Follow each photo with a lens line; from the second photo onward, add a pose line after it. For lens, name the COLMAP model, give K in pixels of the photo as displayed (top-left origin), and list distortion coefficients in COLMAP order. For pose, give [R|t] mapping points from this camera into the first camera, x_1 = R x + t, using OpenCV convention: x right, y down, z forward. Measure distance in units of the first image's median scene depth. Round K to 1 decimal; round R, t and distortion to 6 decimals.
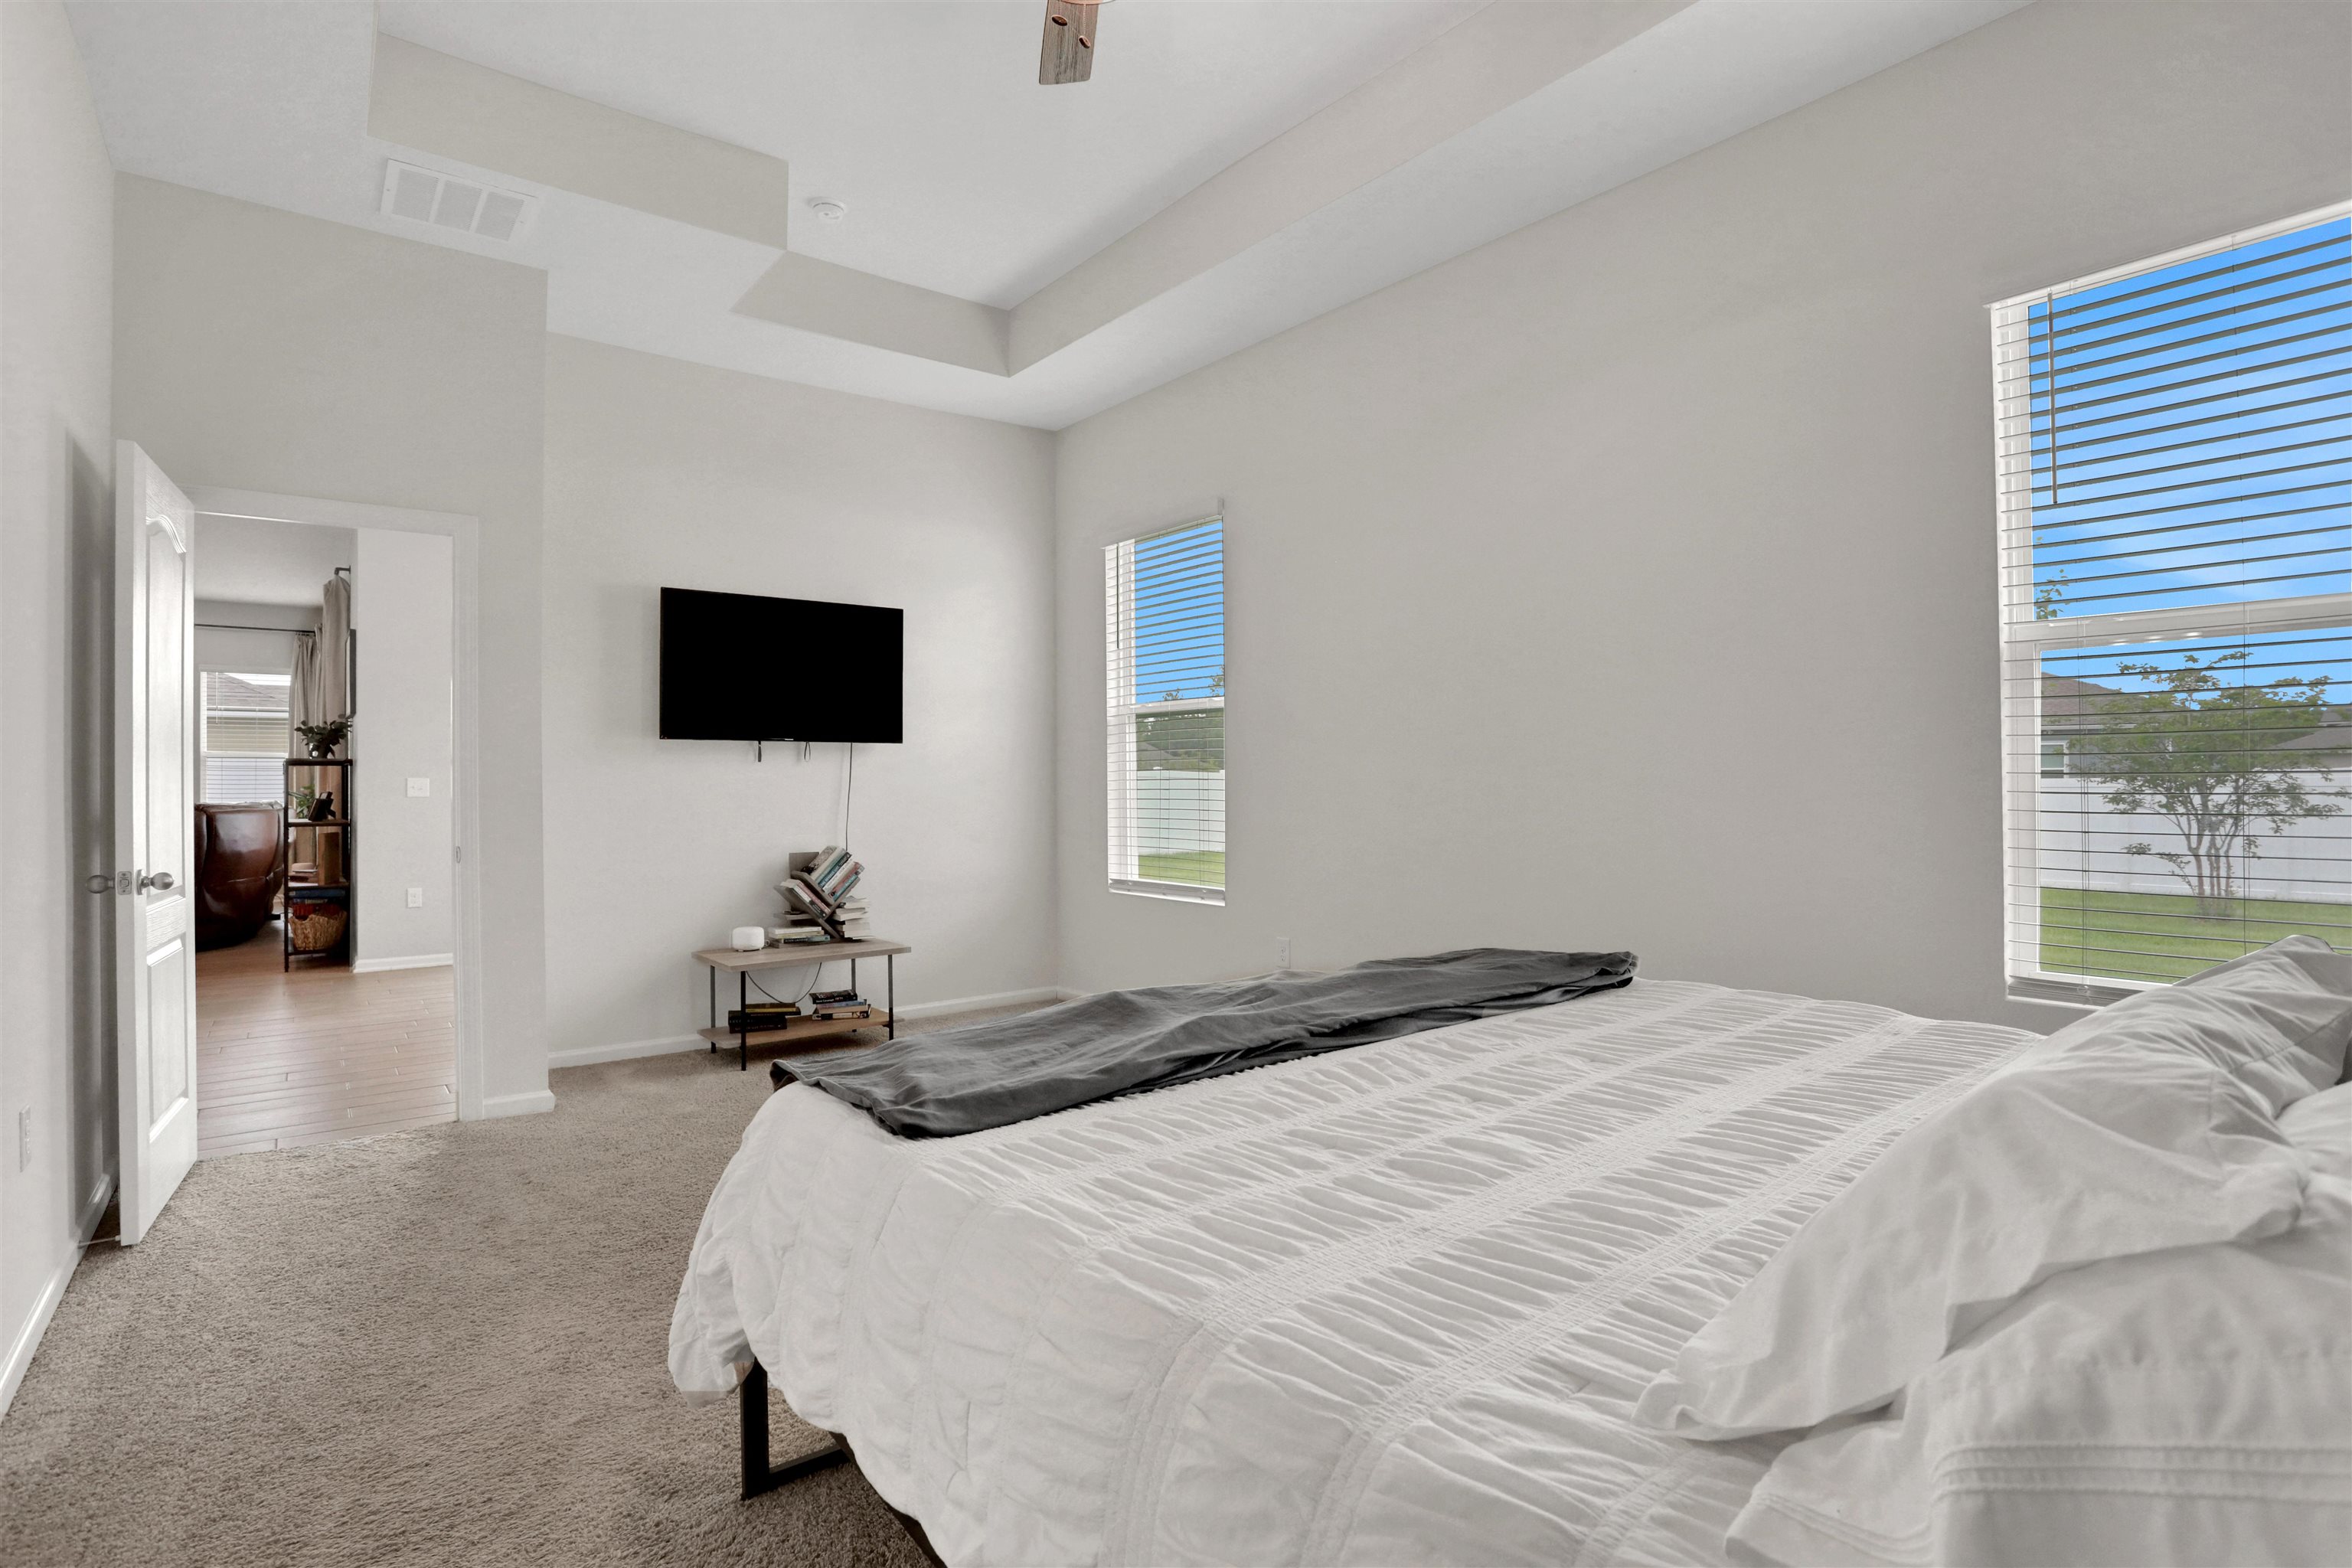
lens RADIAL K [[1159.4, 0, 1160.7], [0, 1159.4, 777.3], [0, 0, 1]] dist [-0.093867, 0.043147]
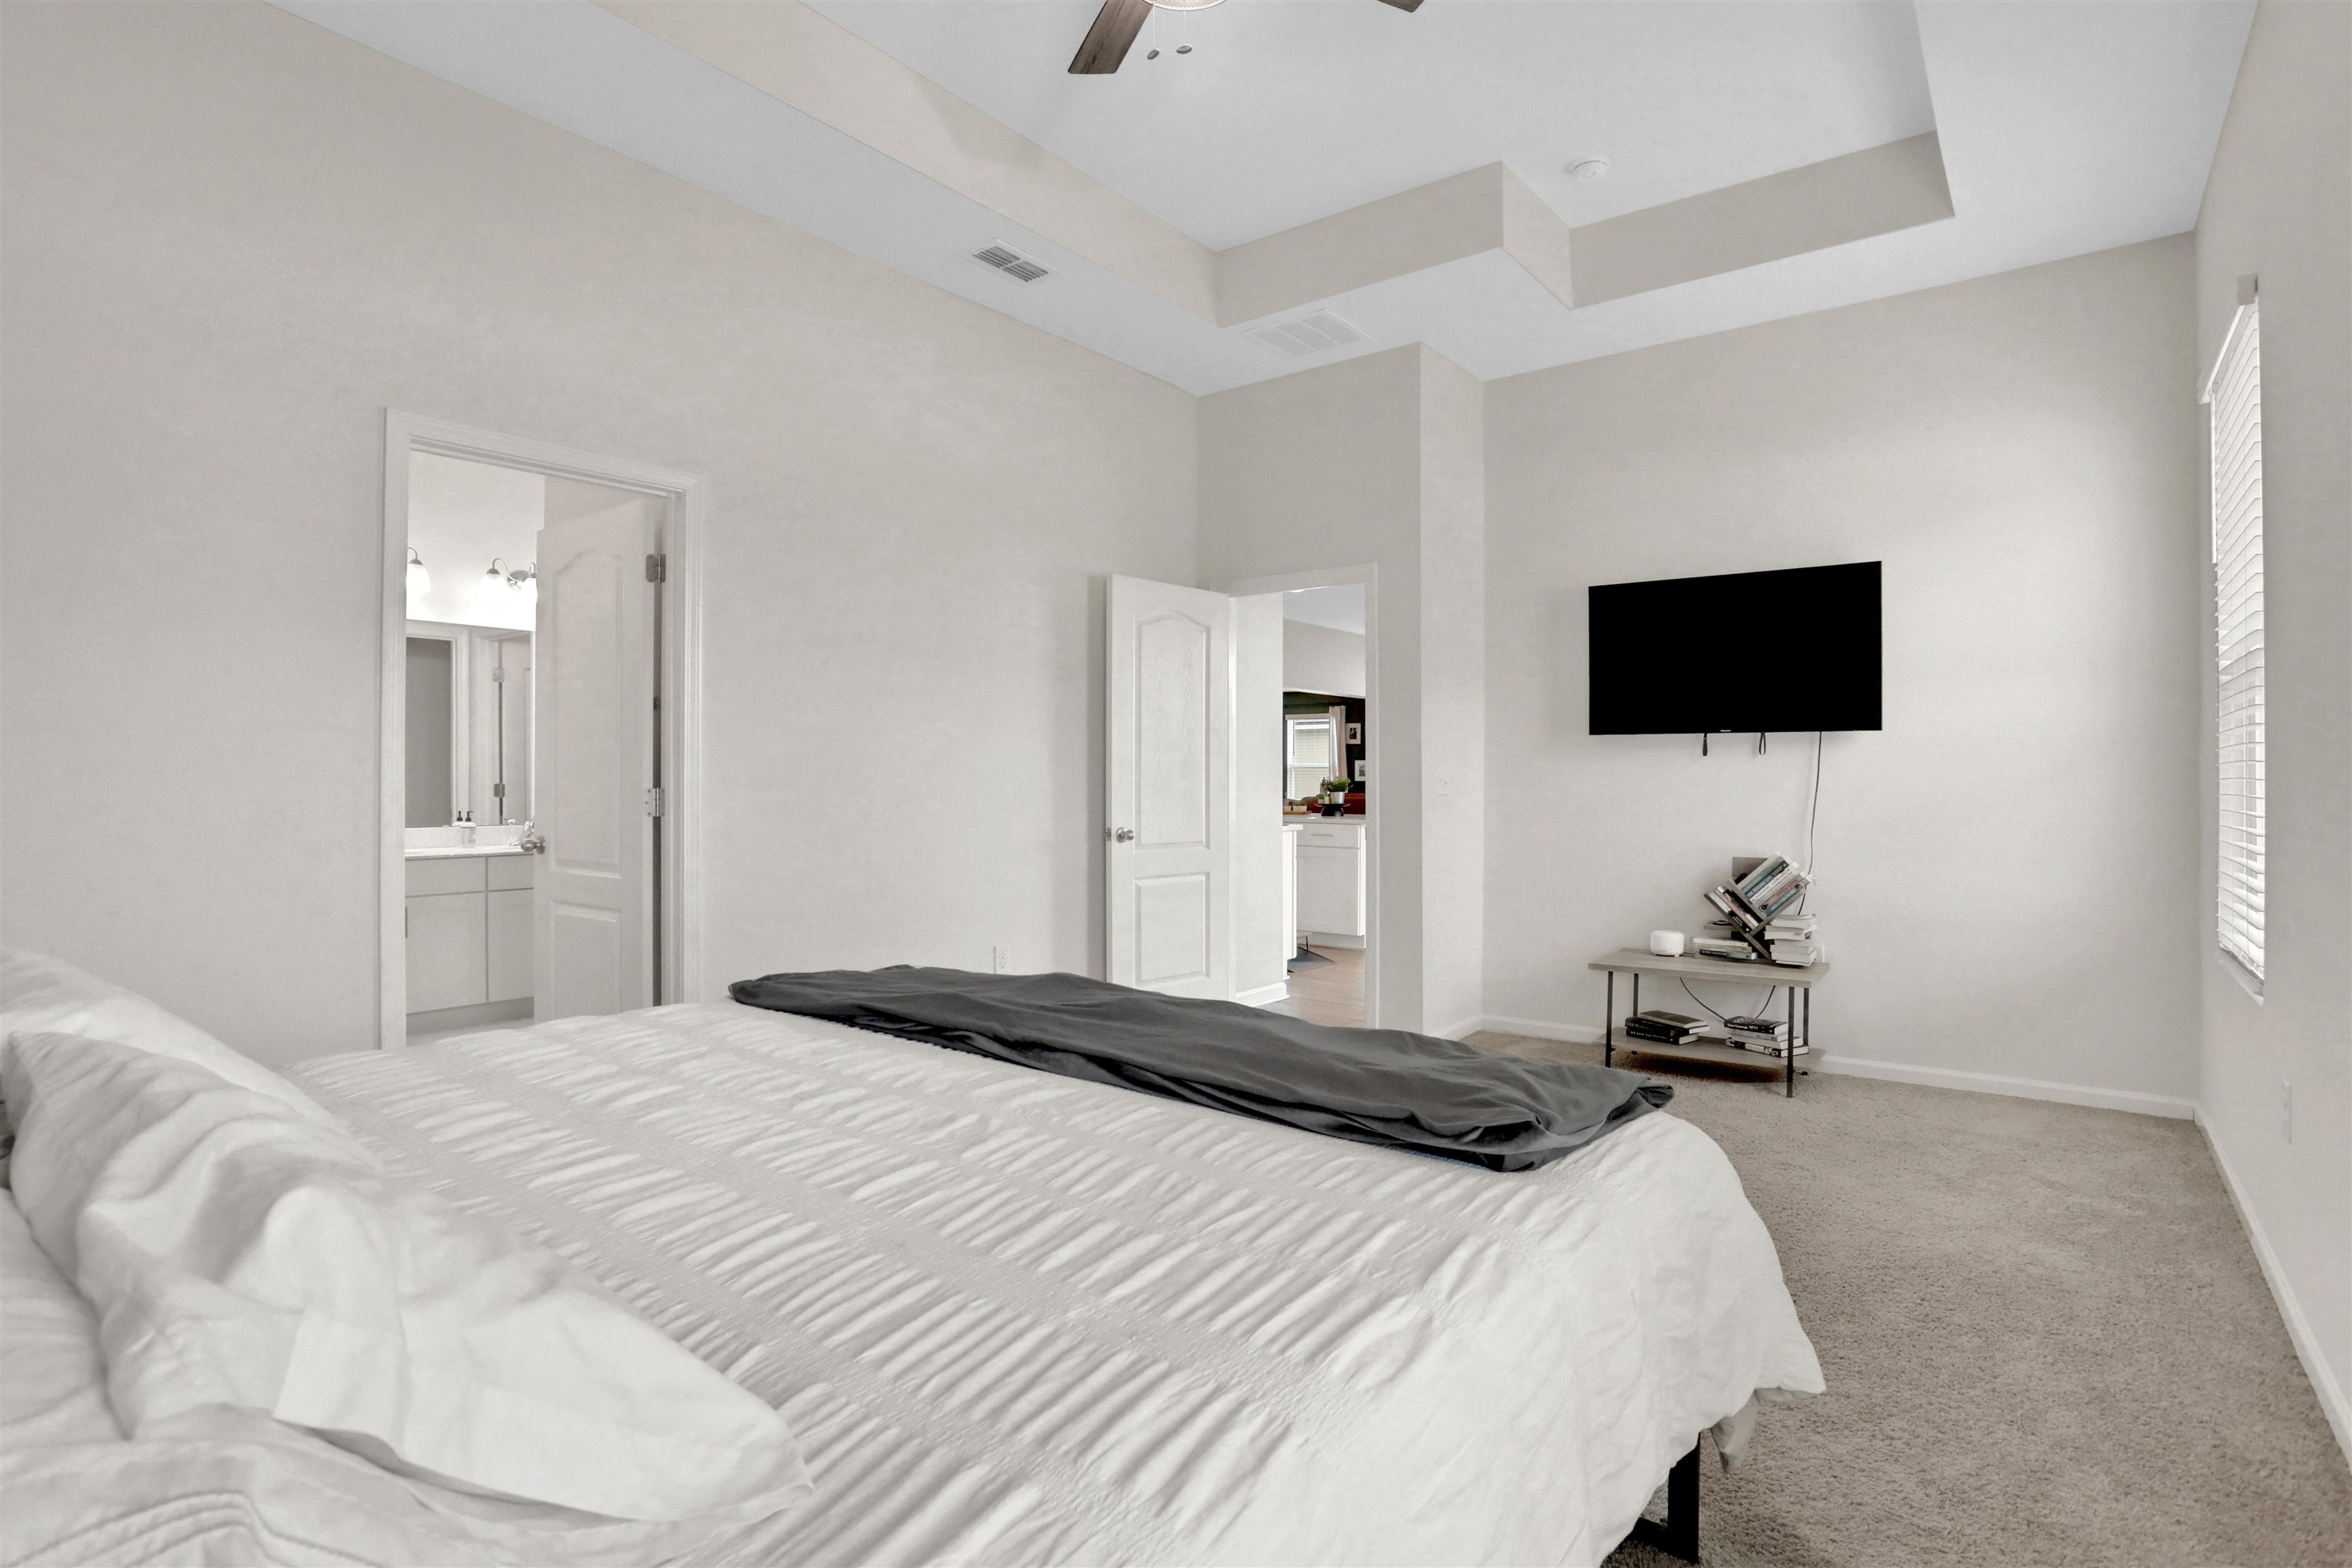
lens RADIAL K [[1159.4, 0, 1160.7], [0, 1159.4, 777.3], [0, 0, 1]] dist [-0.093867, 0.043147]
pose [[0.224823, 0.004412, -0.974390, 0.445194], [0.000321, 0.999989, 0.004602, -0.000731], [0.974400, -0.001347, 0.224819, 0.366086]]
